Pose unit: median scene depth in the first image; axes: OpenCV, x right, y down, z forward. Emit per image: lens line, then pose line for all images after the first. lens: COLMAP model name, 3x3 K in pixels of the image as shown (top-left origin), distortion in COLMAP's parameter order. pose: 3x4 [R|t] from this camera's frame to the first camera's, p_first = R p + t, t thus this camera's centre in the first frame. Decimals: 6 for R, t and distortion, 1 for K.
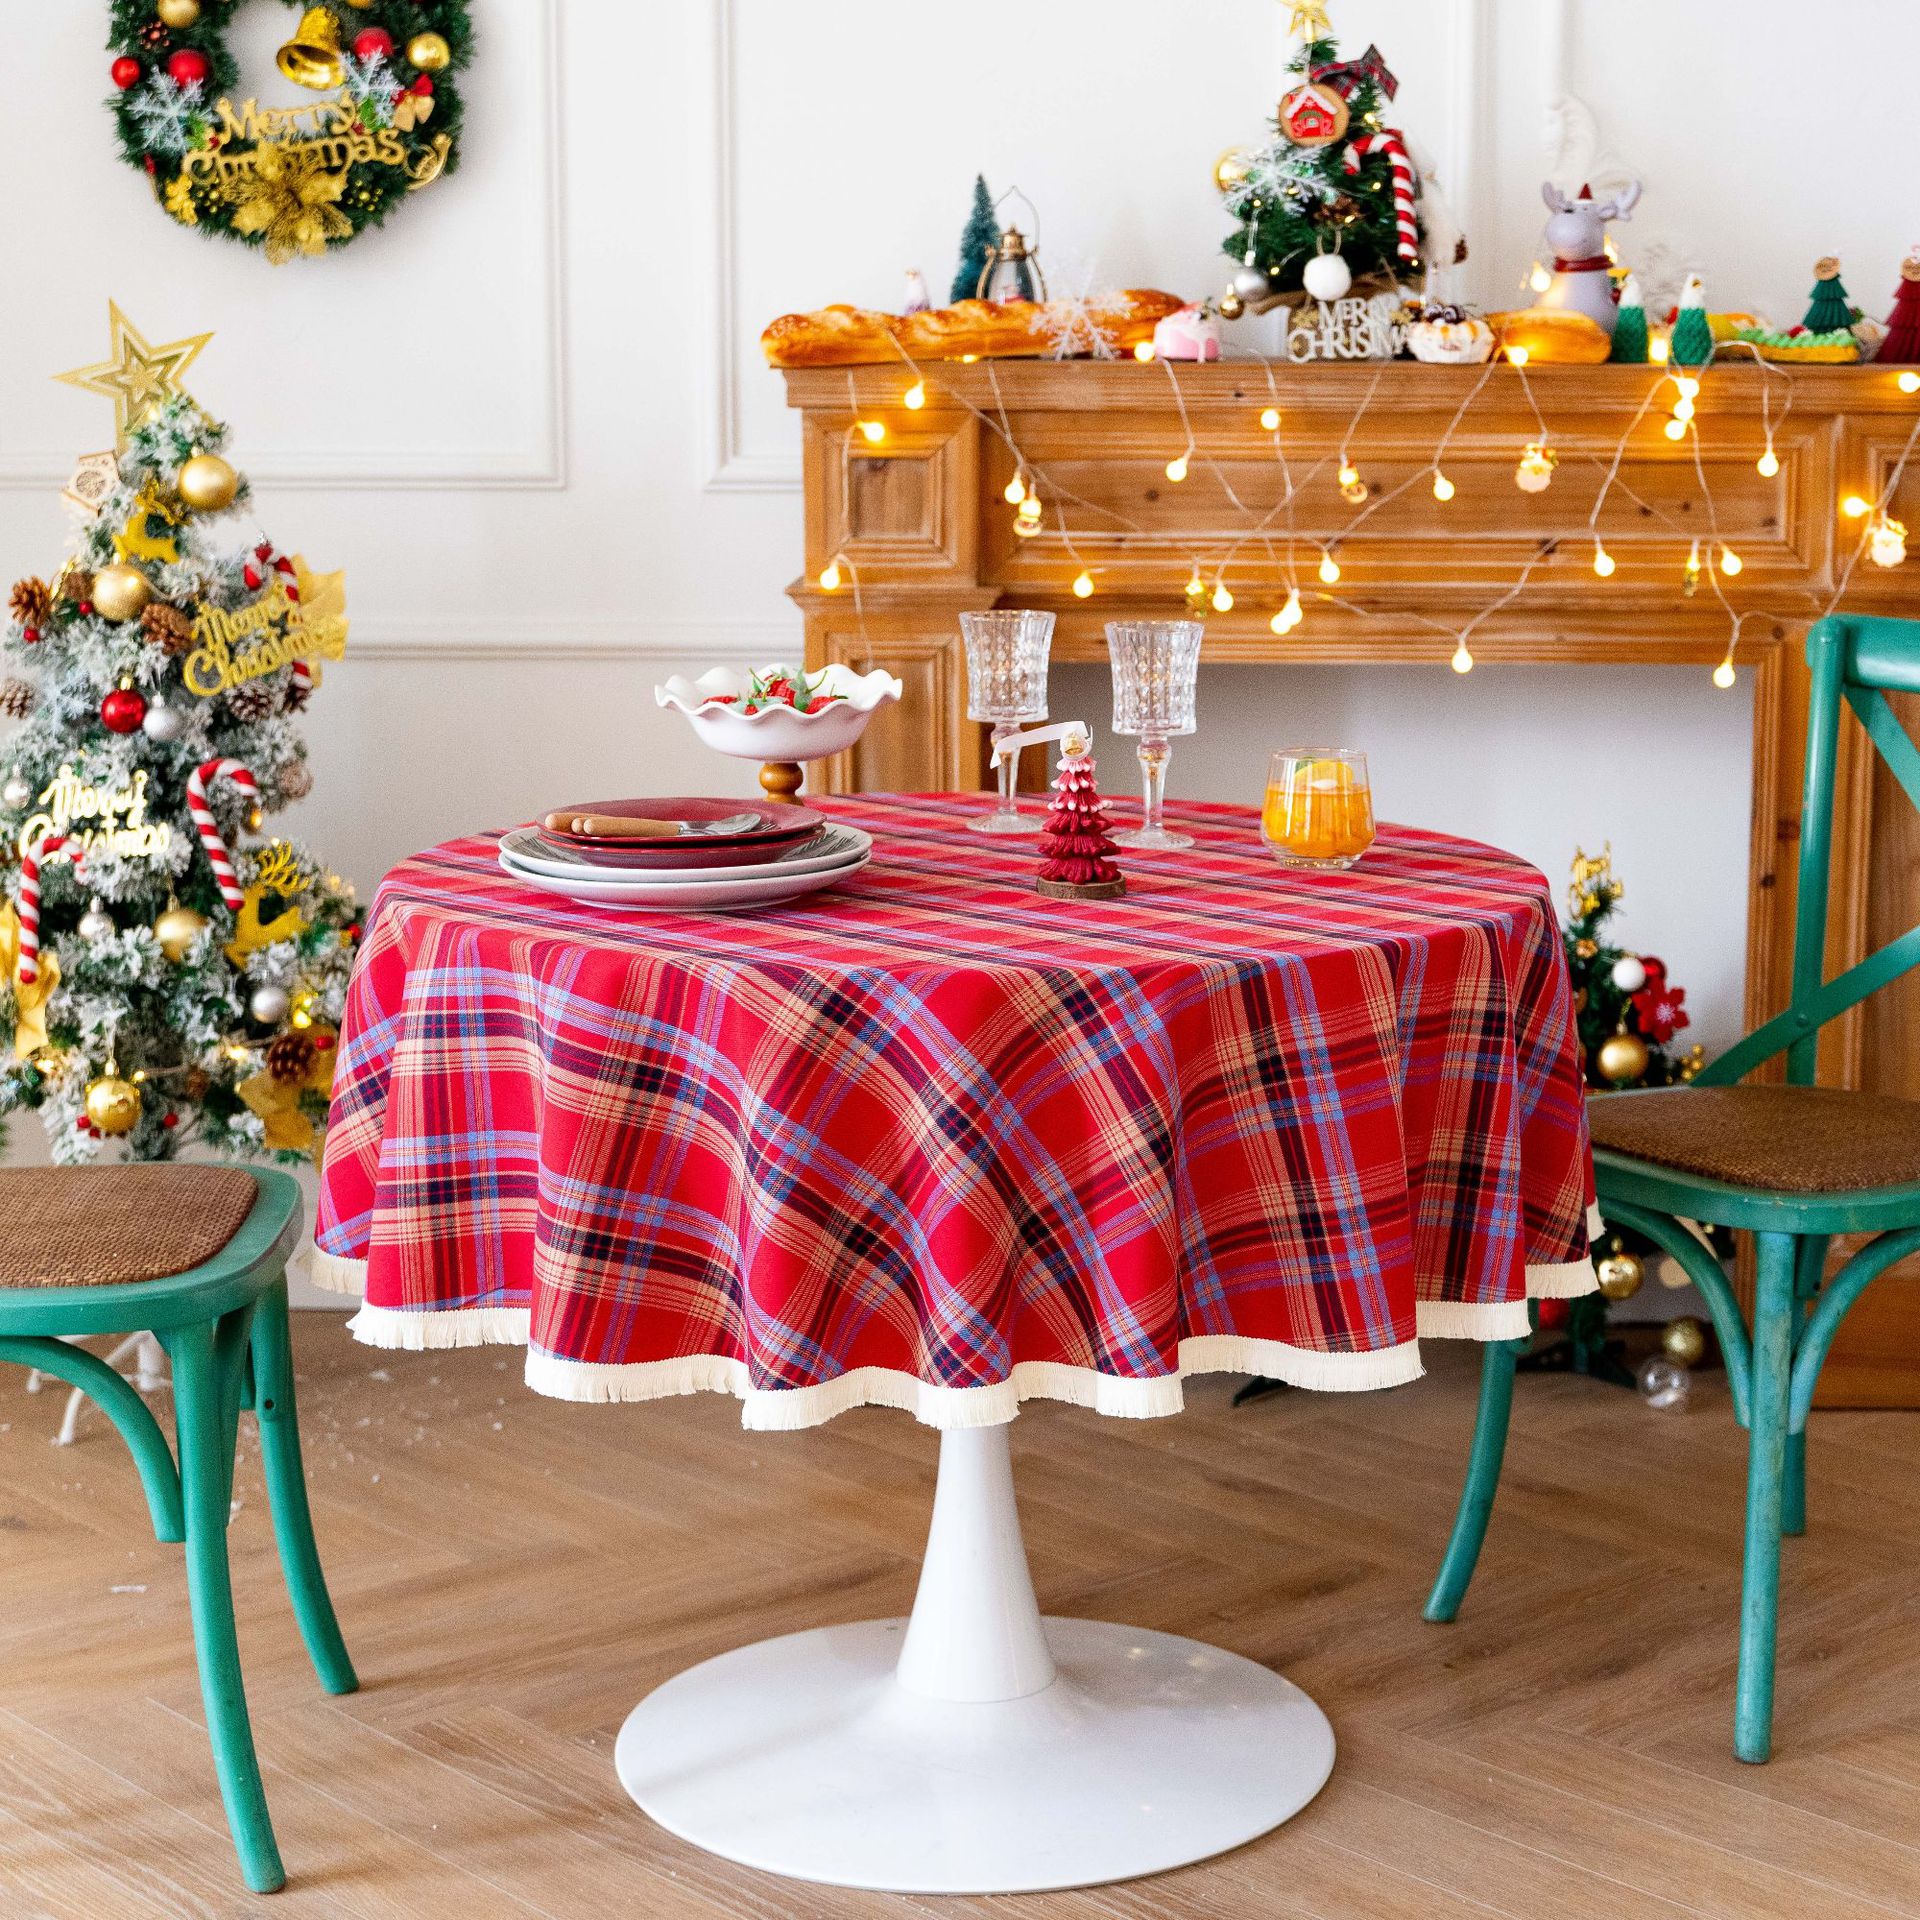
lens RADIAL K [[3642.0, 0, 1129.4], [0, 3642.0, 990.7], [0, 0, 1]] dist [-0.059099, -0.023857]
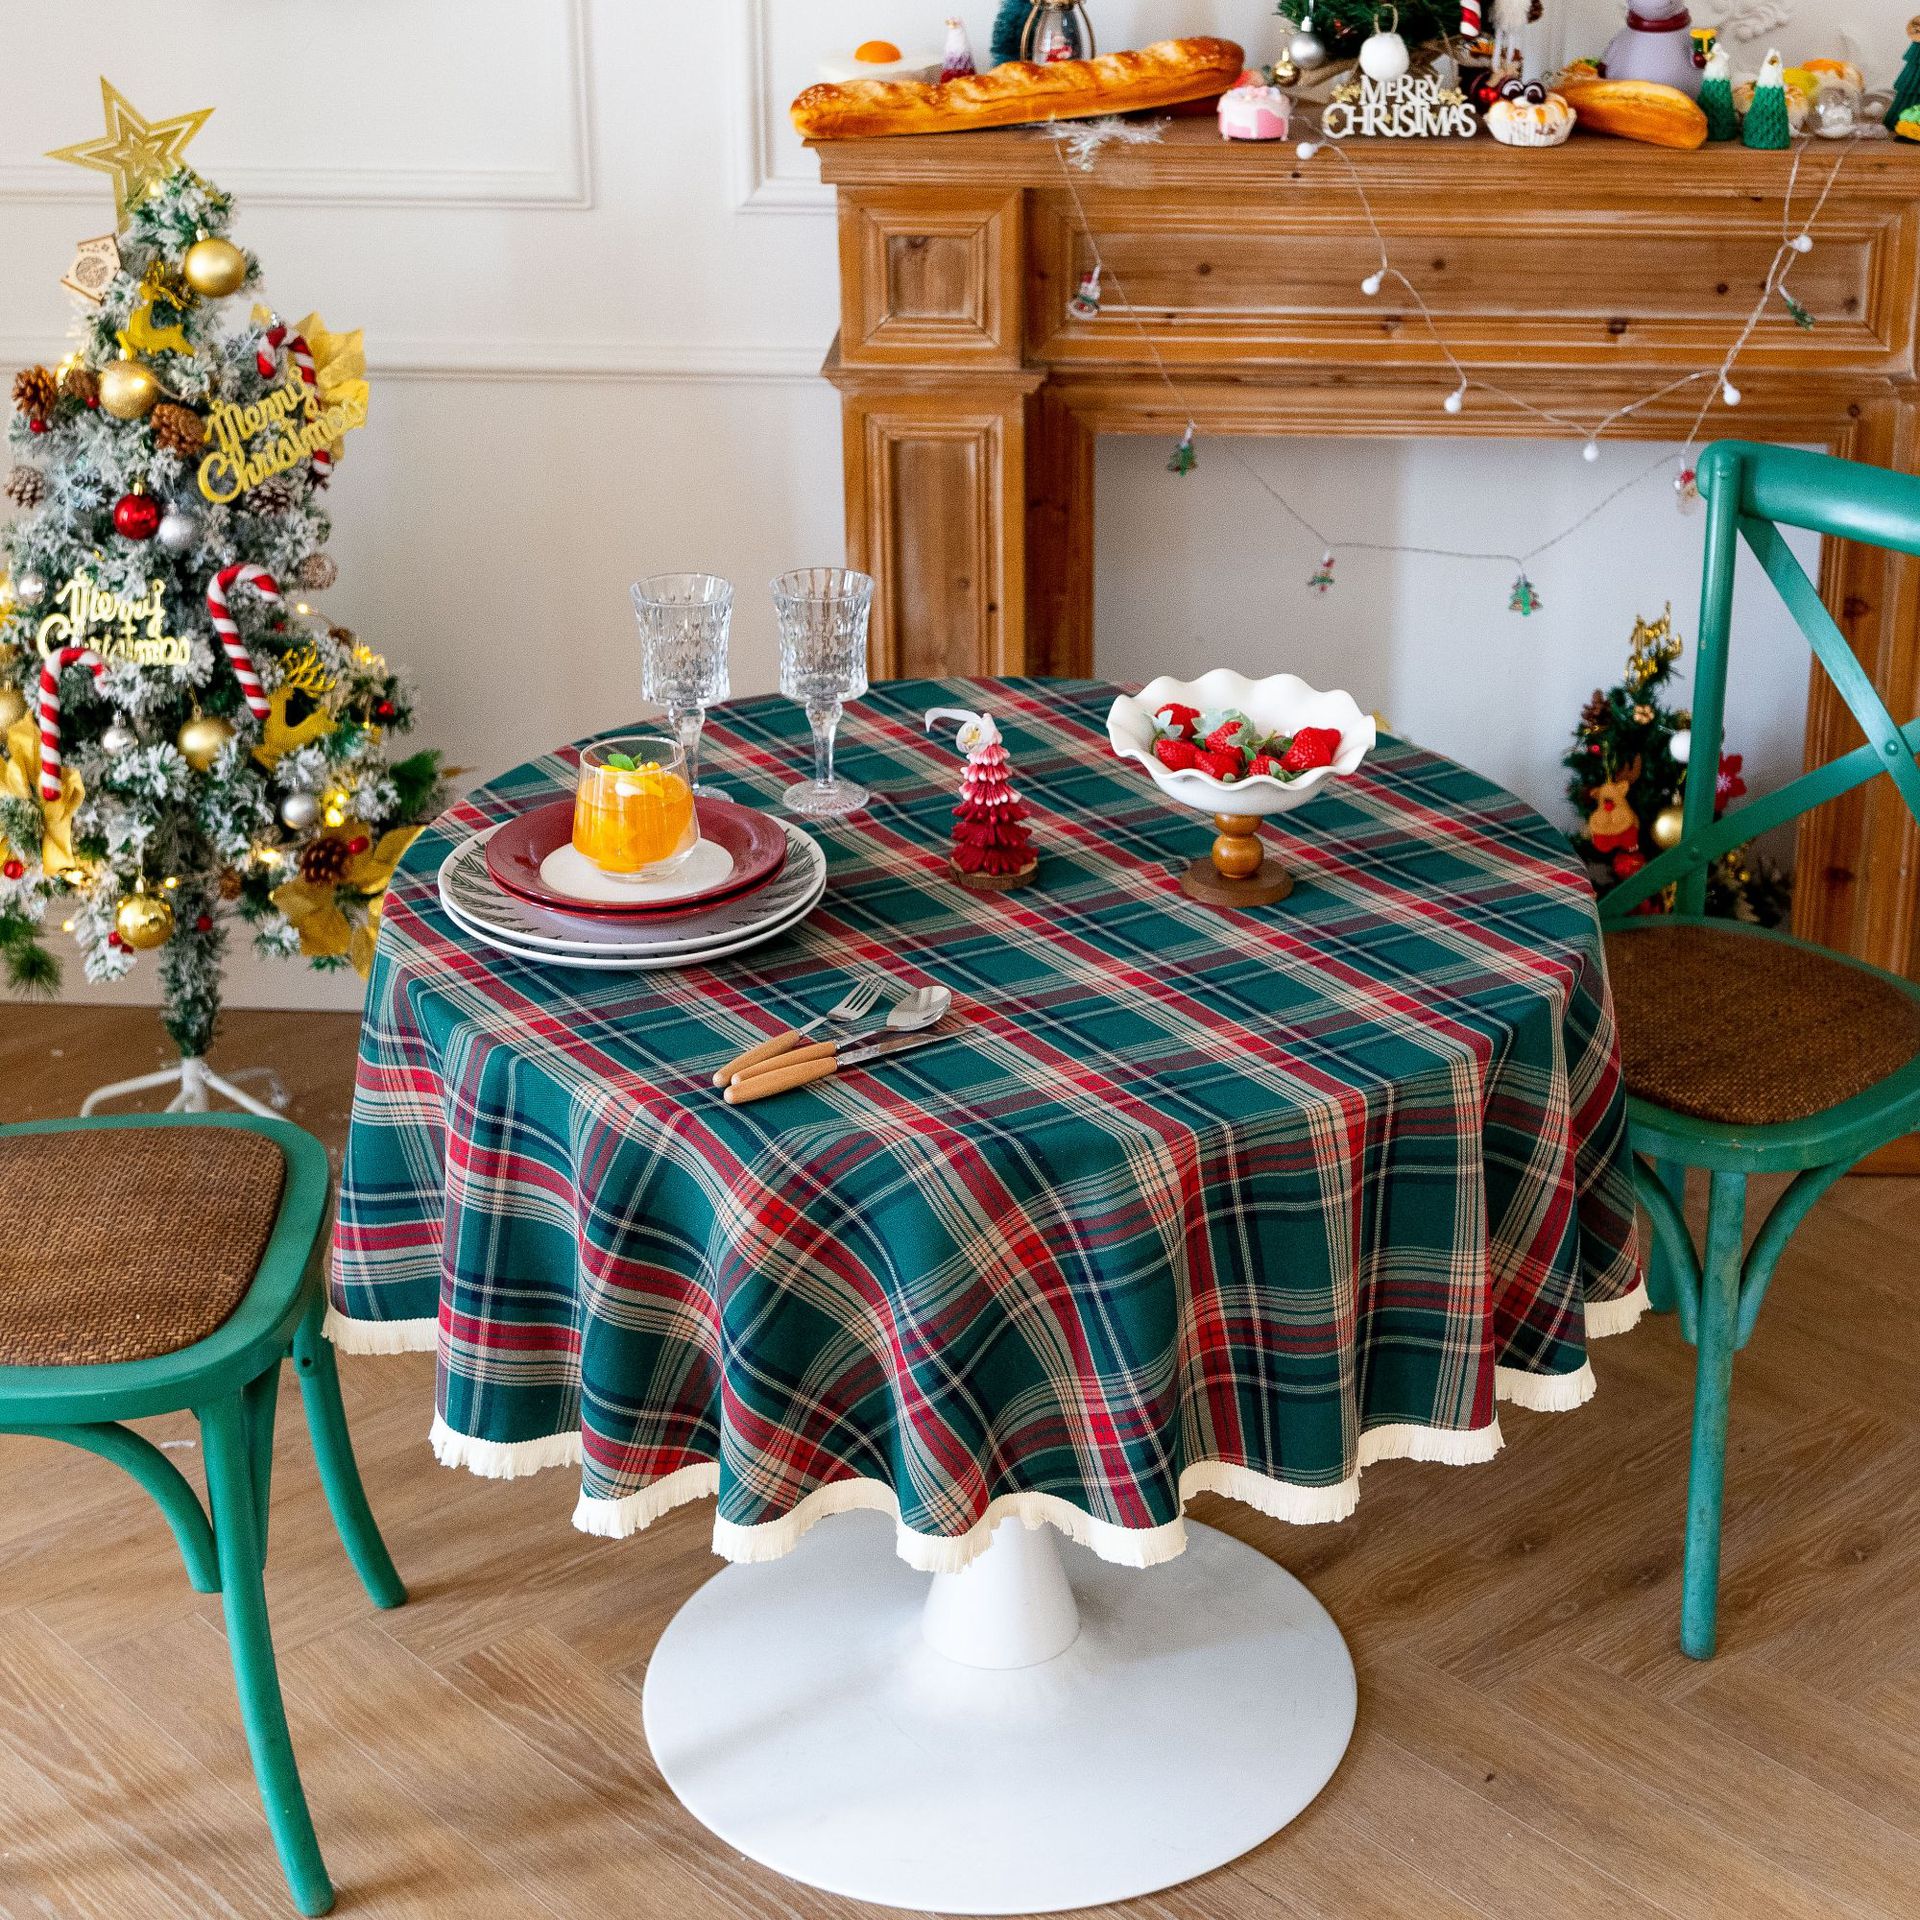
lens RADIAL K [[3498.3, 0, 1135.8], [0, 3498.3, 794.2], [0, 0, 1]] dist [-0.035515, 0.056771]
pose [[0.999927, 0.006976, -0.009905, -0.001700], [-0.005085, 0.983733, 0.179563, -0.173923], [0.010996, -0.179500, 0.983697, 0.075373]]
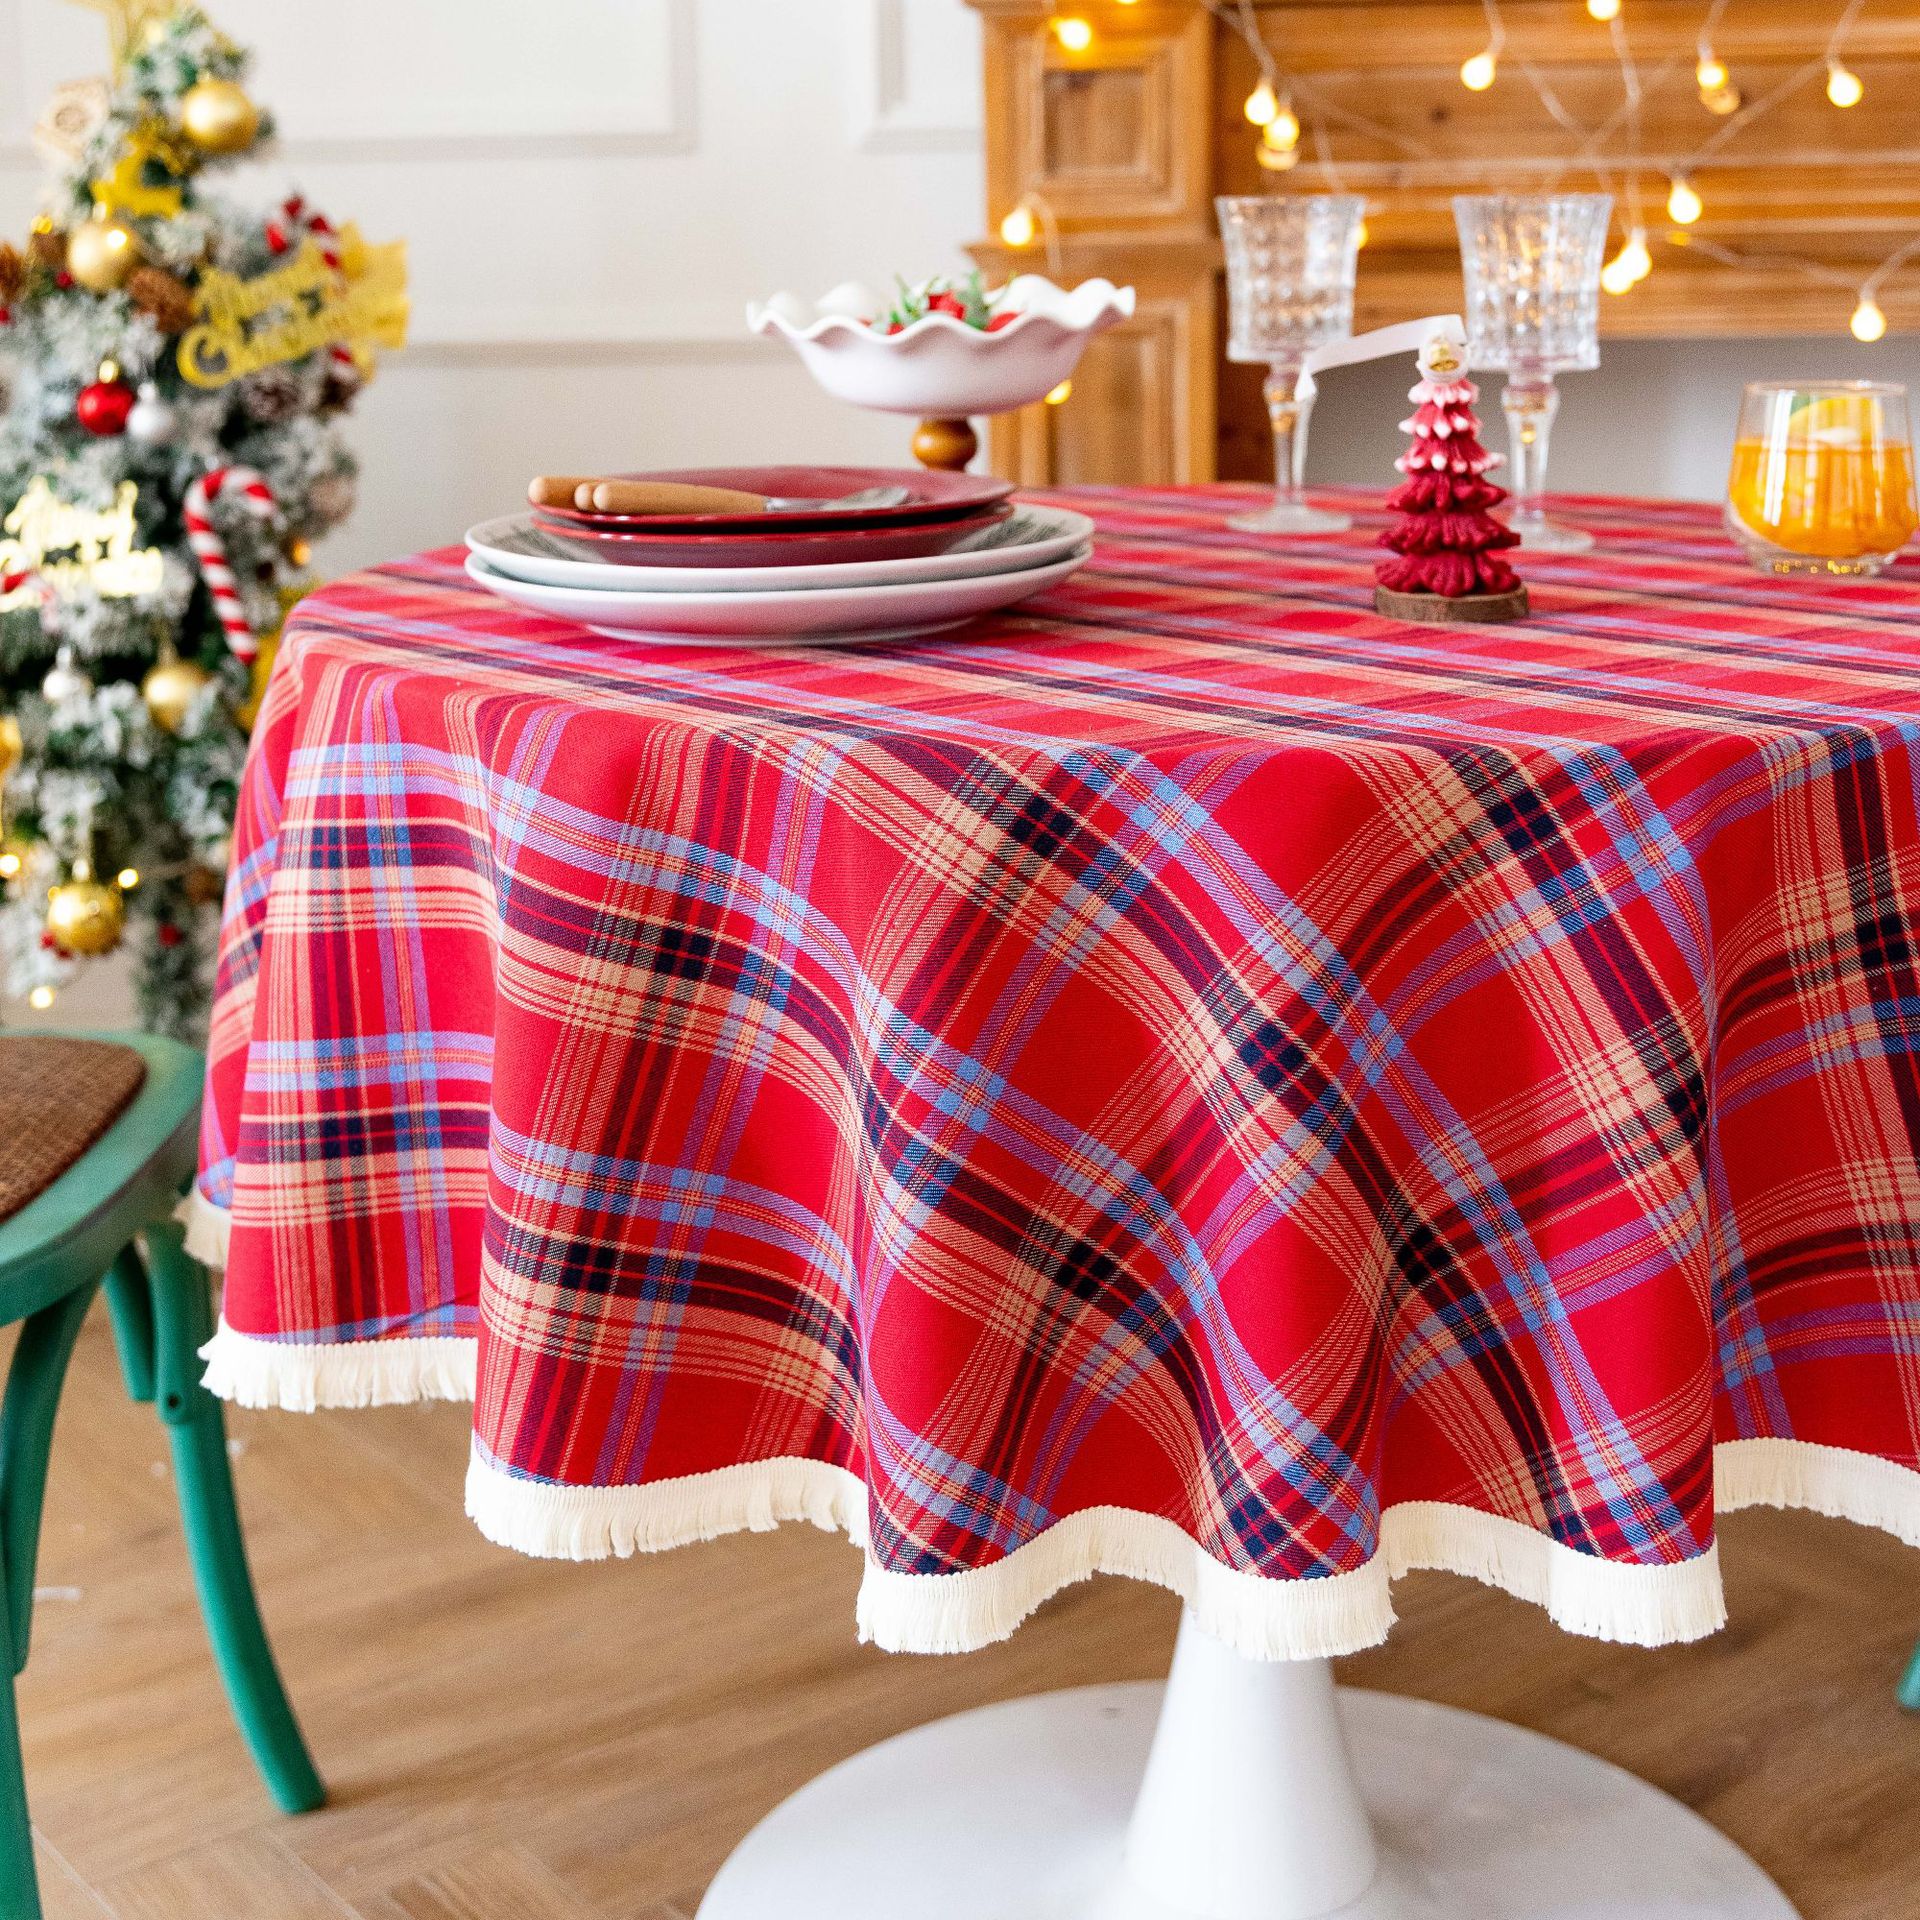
lens RADIAL K [[2997.5, 0, 930.3], [0, 2997.5, 699.0], [0, 0, 1]] dist [-0.054168, 0.141873]
pose [[0.994037, -0.002831, -0.109004, -0.033293], [0.000956, 0.999851, -0.017254, -0.003712], [0.109037, 0.017047, 0.993892, 0.388676]]
